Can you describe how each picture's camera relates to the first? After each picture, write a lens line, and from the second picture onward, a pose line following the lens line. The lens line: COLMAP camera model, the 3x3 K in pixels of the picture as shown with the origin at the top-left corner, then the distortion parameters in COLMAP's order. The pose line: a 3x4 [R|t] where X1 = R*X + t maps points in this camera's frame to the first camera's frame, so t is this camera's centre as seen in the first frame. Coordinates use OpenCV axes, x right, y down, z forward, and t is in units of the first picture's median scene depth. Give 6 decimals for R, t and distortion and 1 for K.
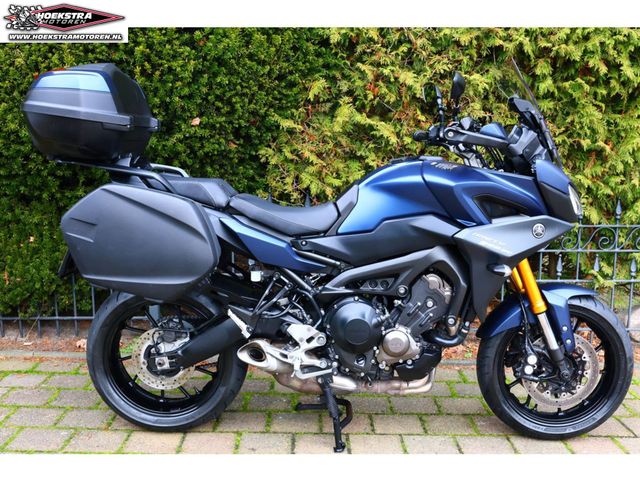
lens RADIAL K [[701.3, 0, 320.0], [0, 701.3, 240.0], [0, 0, 1]] dist [-0.006186, 0.003451]
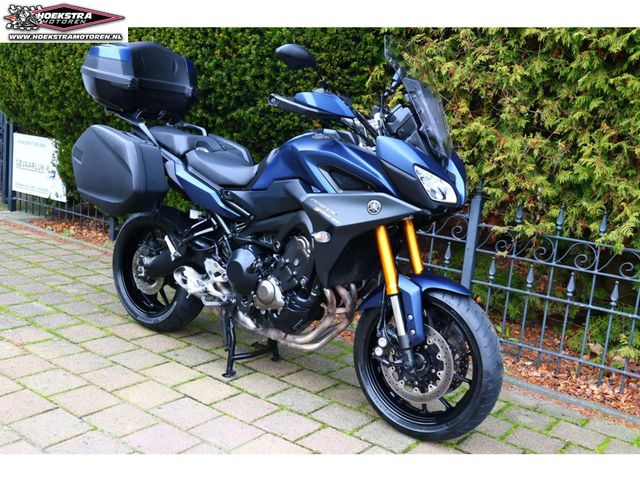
lens RADIAL K [[679.9, 0, 320.0], [0, 679.9, 240.0], [0, 0, 1]] dist [-0.005301, 0.002490]
pose [[0.797700, 0.172262, -0.577927, 0.594232], [-0.184601, 0.982081, 0.037927, 0.007466], [0.574105, 0.076432, 0.815206, 0.122913]]
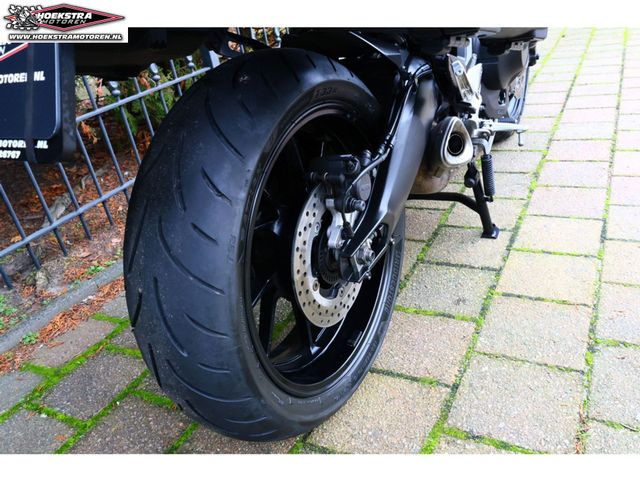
lens RADIAL K [[523.8, 0, 320.0], [0, 523.8, 240.0], [0, 0, 1]] dist [0.000096, -0.003353]
pose [[0.469569, -0.489100, 0.735041, -0.363798], [0.296188, 0.871555, 0.390723, 0.029067], [-0.831732, 0.034239, 0.554121, 0.663390]]
